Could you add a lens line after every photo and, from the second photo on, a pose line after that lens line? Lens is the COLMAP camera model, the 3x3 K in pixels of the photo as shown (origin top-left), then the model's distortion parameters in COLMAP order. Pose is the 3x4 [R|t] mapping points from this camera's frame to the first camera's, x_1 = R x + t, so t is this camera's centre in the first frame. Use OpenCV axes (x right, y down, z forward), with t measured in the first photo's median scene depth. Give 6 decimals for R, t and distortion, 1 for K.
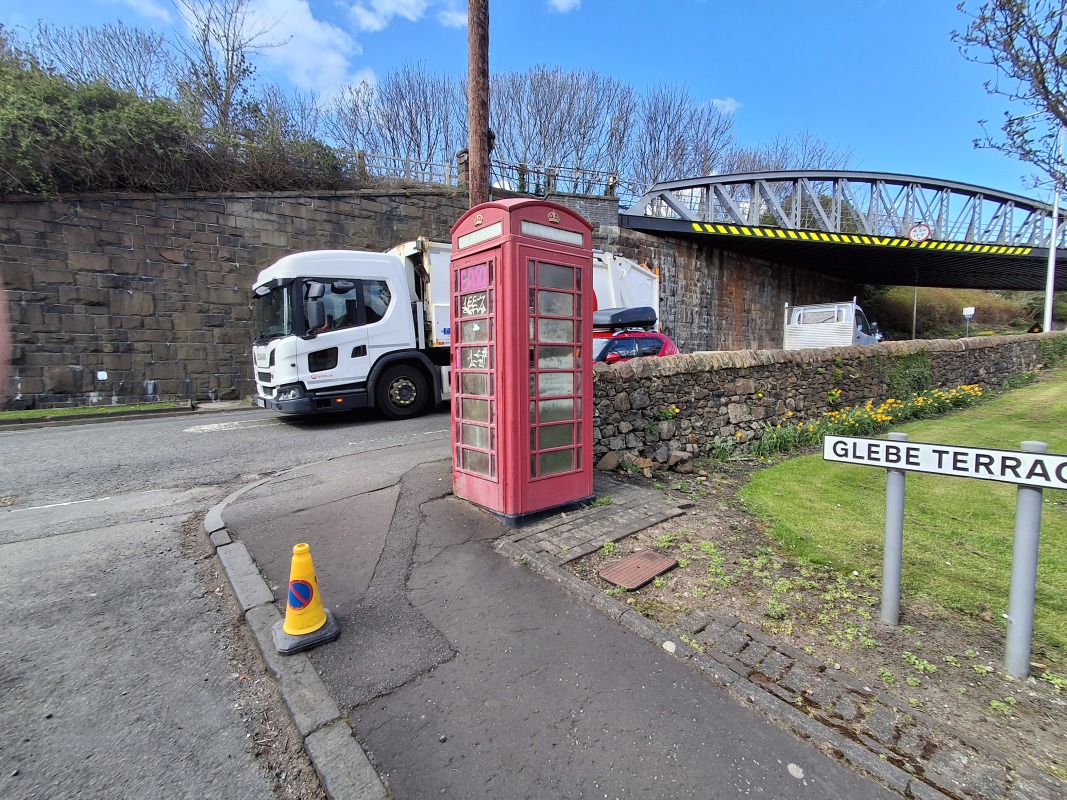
lens RADIAL K [[501.7, 0, 547.7], [0, 501.7, 398.2], [0, 0, 1]] dist [0.002301, -0.000322]
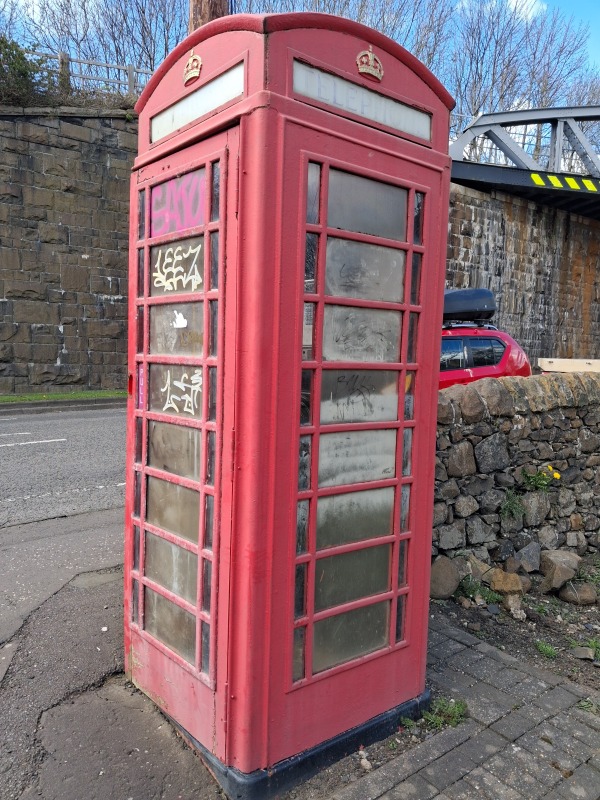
lens RADIAL K [[622.0, 0, 300.0], [0, 622.0, 400.0], [0, 0, 1]] dist [0.066521, -0.097530]
pose [[0.999097, 0.036921, -0.021042, -0.022740], [-0.036924, 0.999318, 0.000256, -0.070218], [0.021037, 0.000521, 0.999779, 0.425525]]
